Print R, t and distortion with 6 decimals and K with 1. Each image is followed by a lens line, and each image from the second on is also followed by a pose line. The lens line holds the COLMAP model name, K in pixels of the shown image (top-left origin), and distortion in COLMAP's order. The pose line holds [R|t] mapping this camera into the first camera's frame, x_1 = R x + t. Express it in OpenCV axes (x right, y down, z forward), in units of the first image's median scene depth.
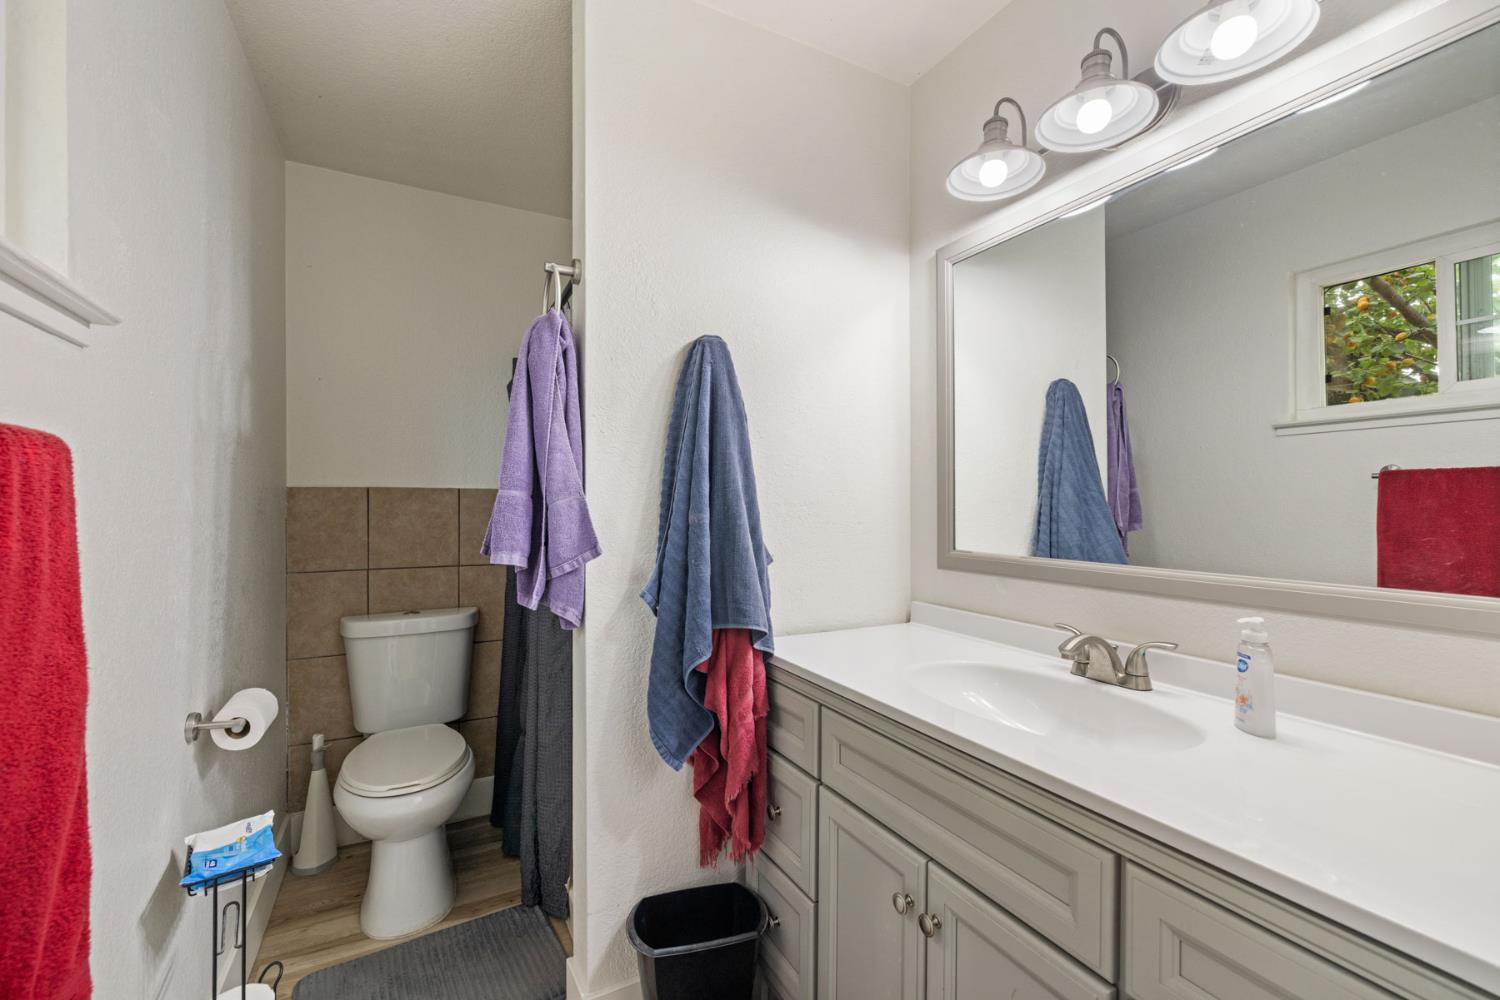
lens RADIAL K [[644.0, 0, 750.0], [0, 644.0, 500.0], [0, 0, 1]] dist [-0.004011, -0.000179]
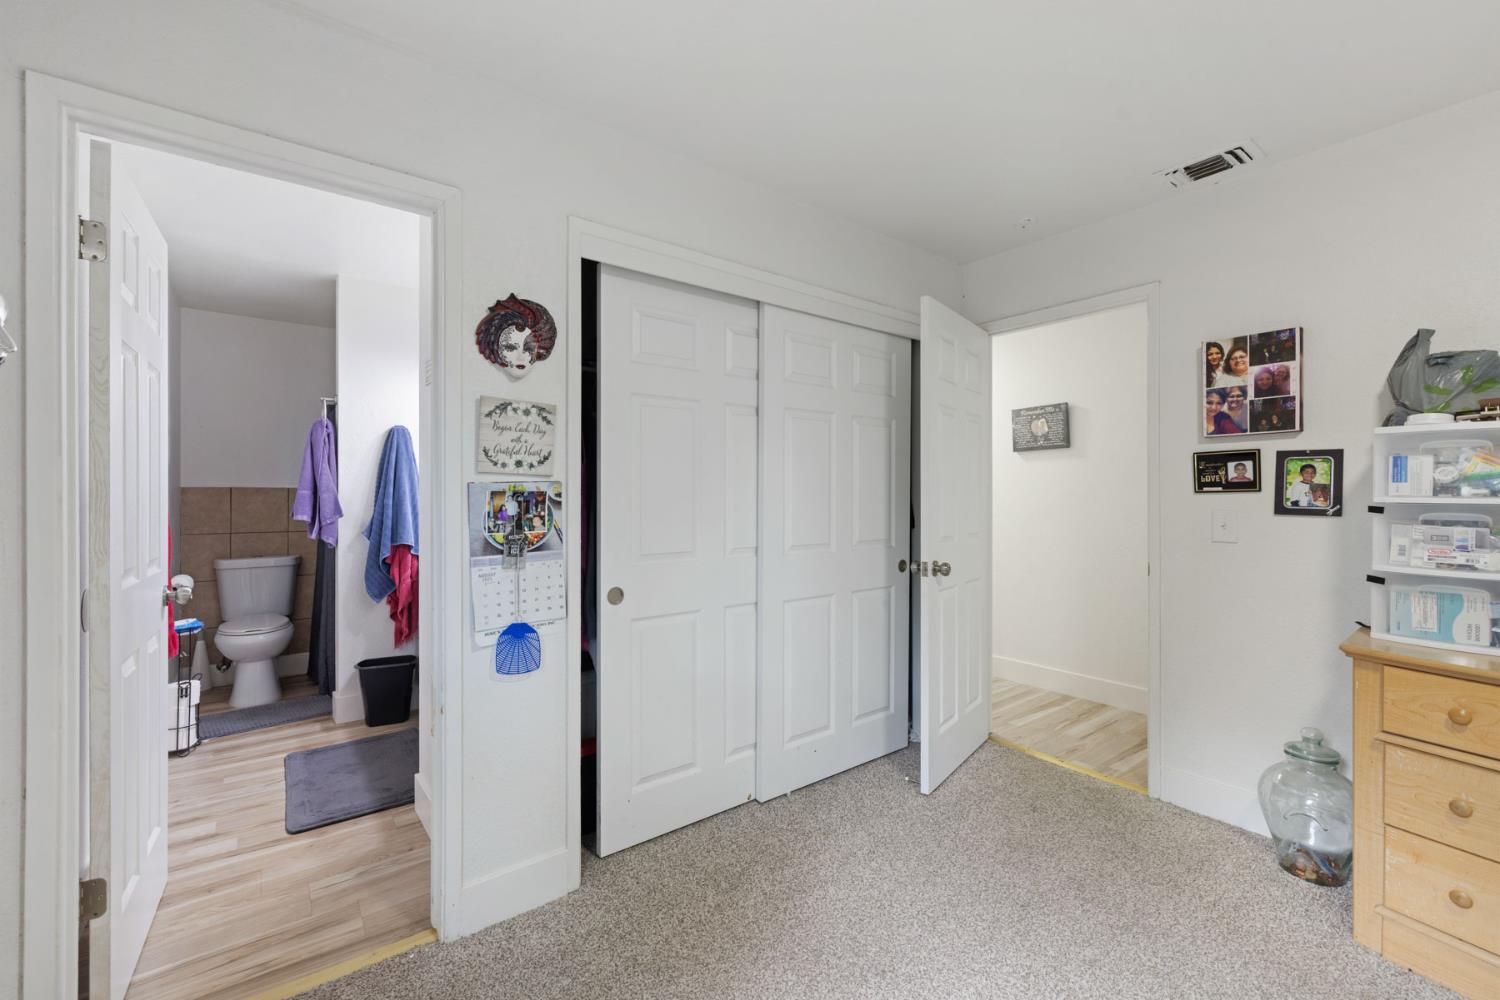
lens RADIAL K [[626.6, 0, 750.5], [0, 626.6, 497.0], [0, 0, 1]] dist [-0.002119, -0.000215]
pose [[0.983235, 0.002951, 0.182321, 0.860427], [-0.002757, 0.999995, -0.001320, 0.008707], [-0.182324, 0.000795, 0.983238, -1.644379]]
